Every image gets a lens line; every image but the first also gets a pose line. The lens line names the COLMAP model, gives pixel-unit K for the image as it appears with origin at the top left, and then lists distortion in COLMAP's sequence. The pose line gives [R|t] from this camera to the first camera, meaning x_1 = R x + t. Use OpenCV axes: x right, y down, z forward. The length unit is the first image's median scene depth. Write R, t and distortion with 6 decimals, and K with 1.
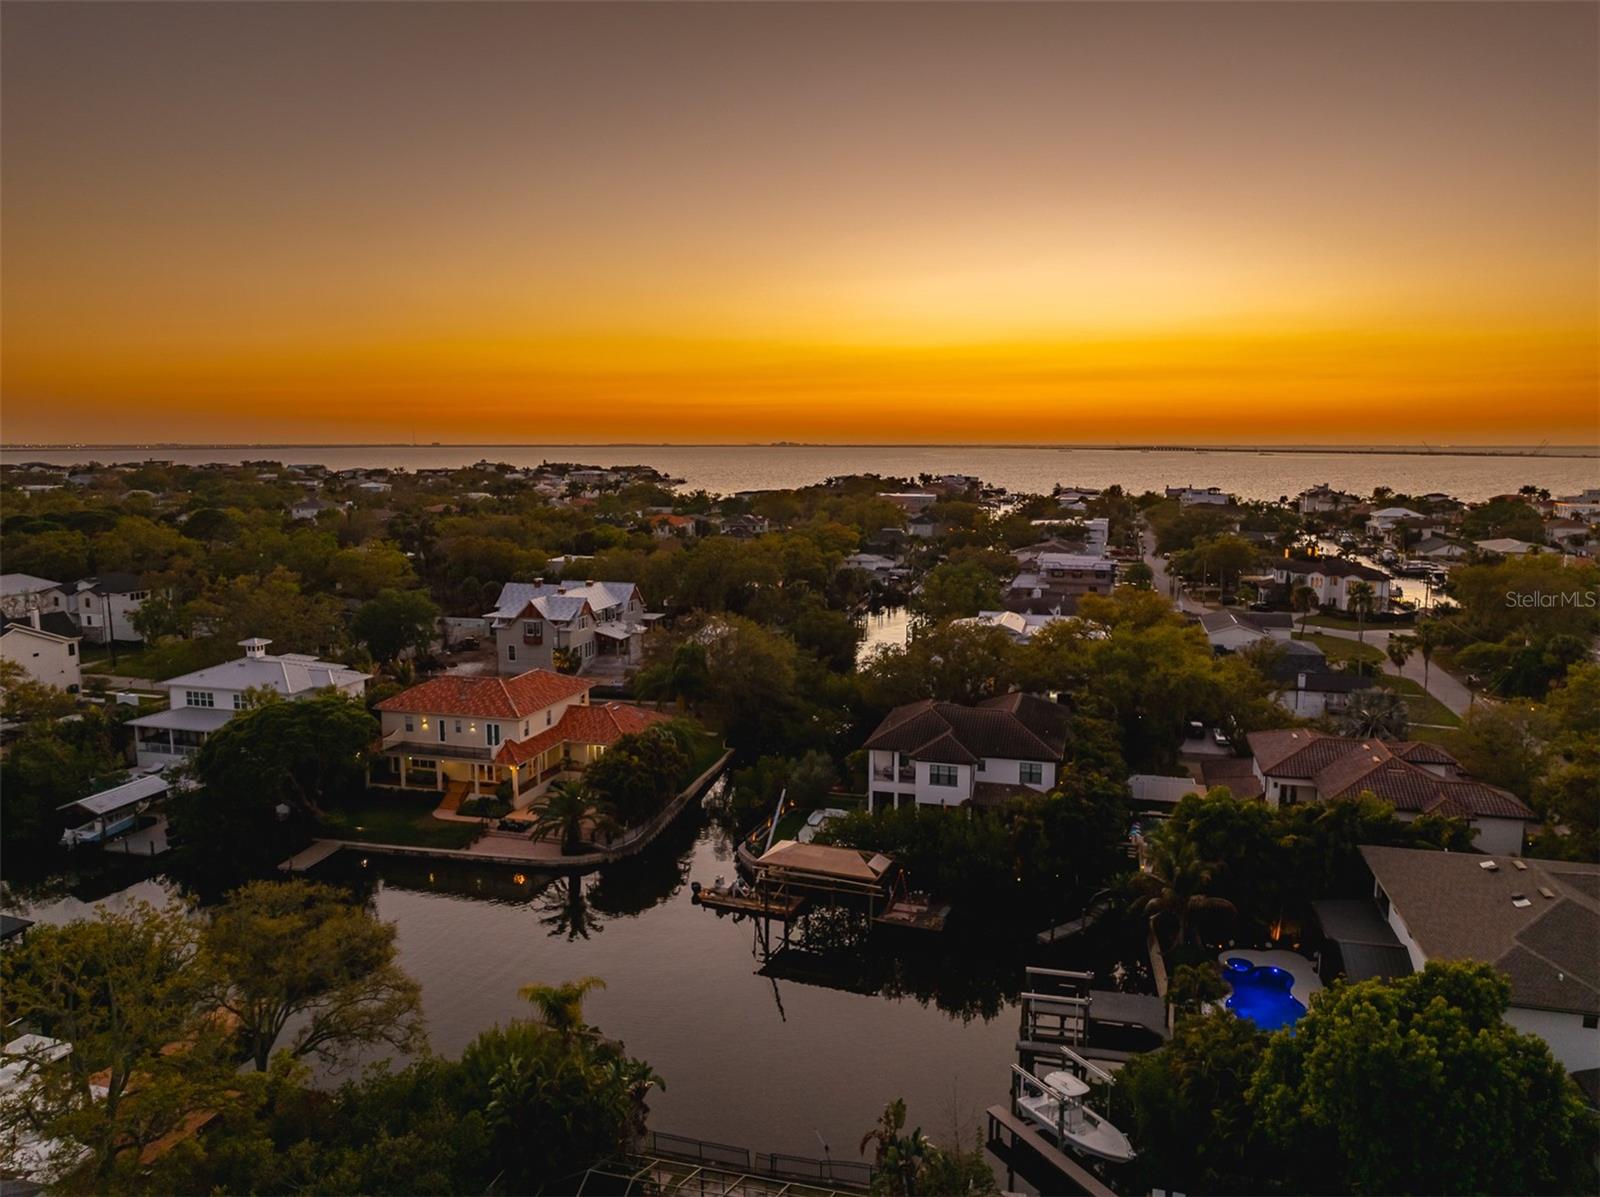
lens RADIAL K [[1121.9, 0, 800.0], [0, 1121.9, 598.5], [0, 0, 1]] dist [-0.028812, 0.006740]
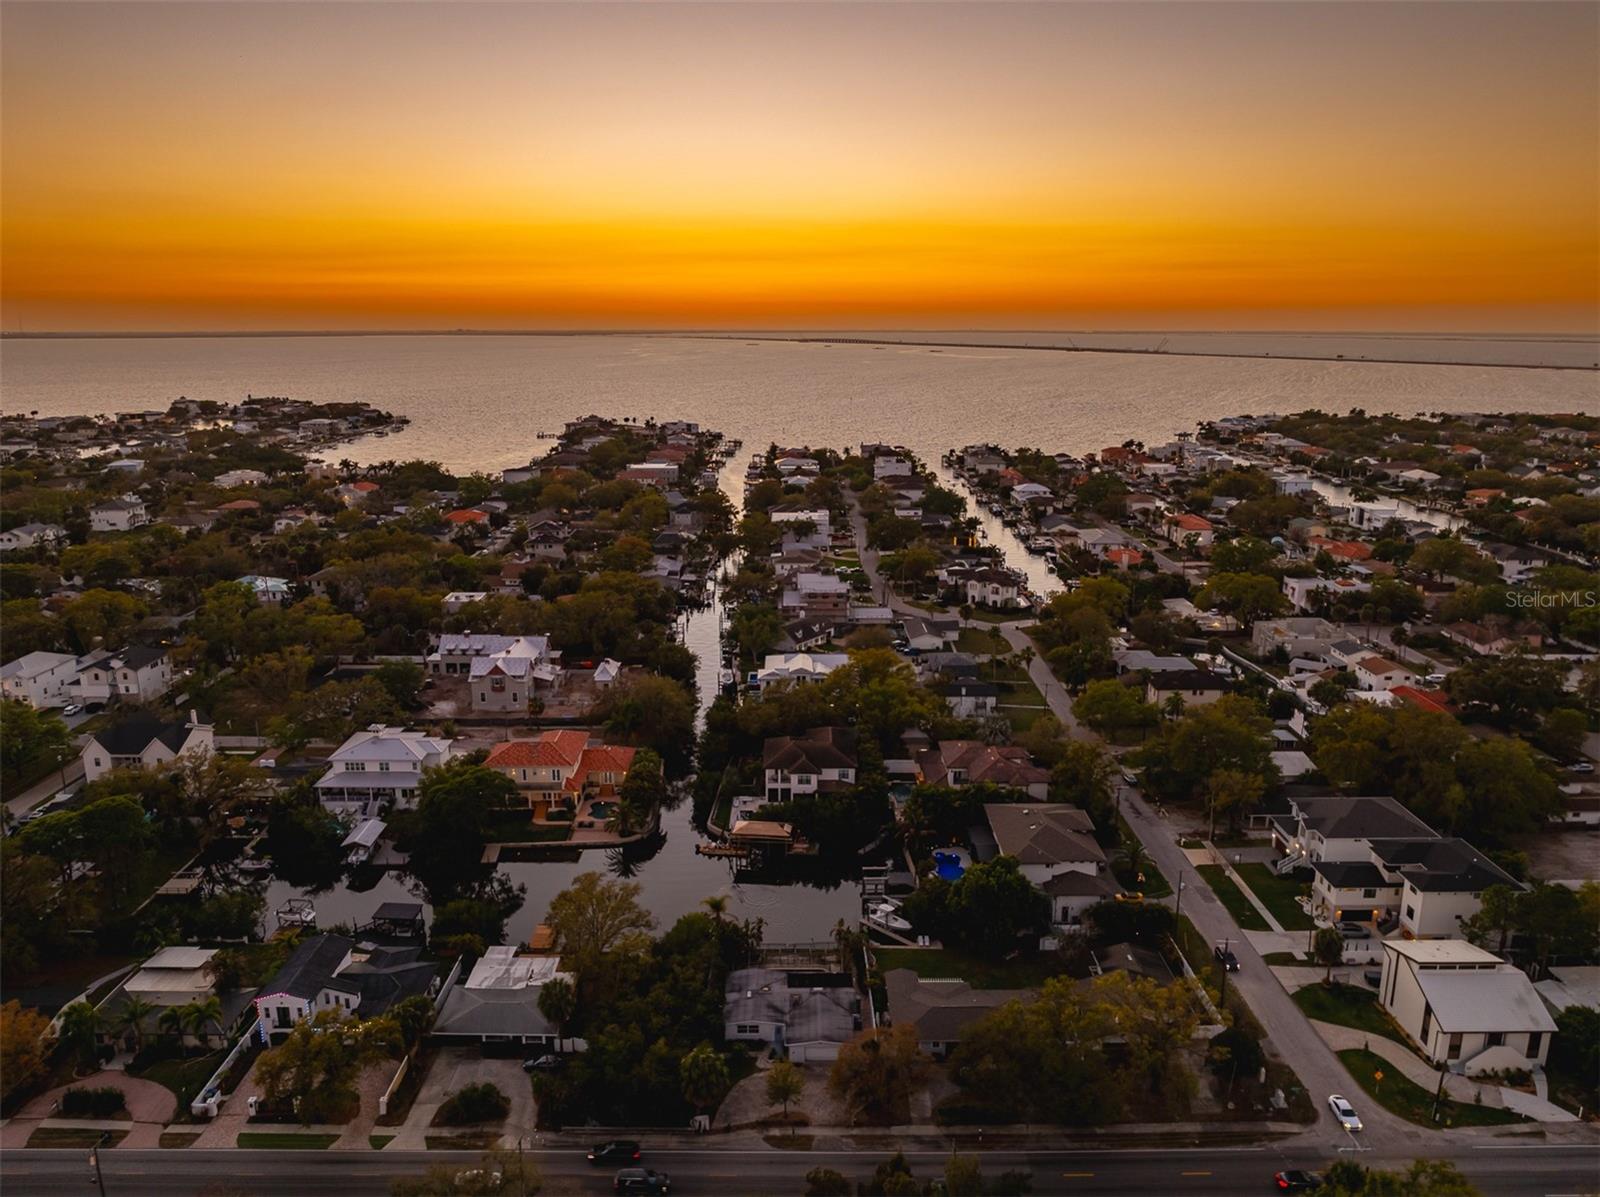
lens RADIAL K [[1119.1, 0, 800.0], [0, 1119.1, 598.5], [0, 0, 1]] dist [-0.030158, 0.007630]
pose [[0.962465, -0.062385, 0.264138, -0.369024], [0.035646, 0.993850, 0.104842, -0.357943], [-0.269054, -0.091491, 0.958770, -0.873953]]
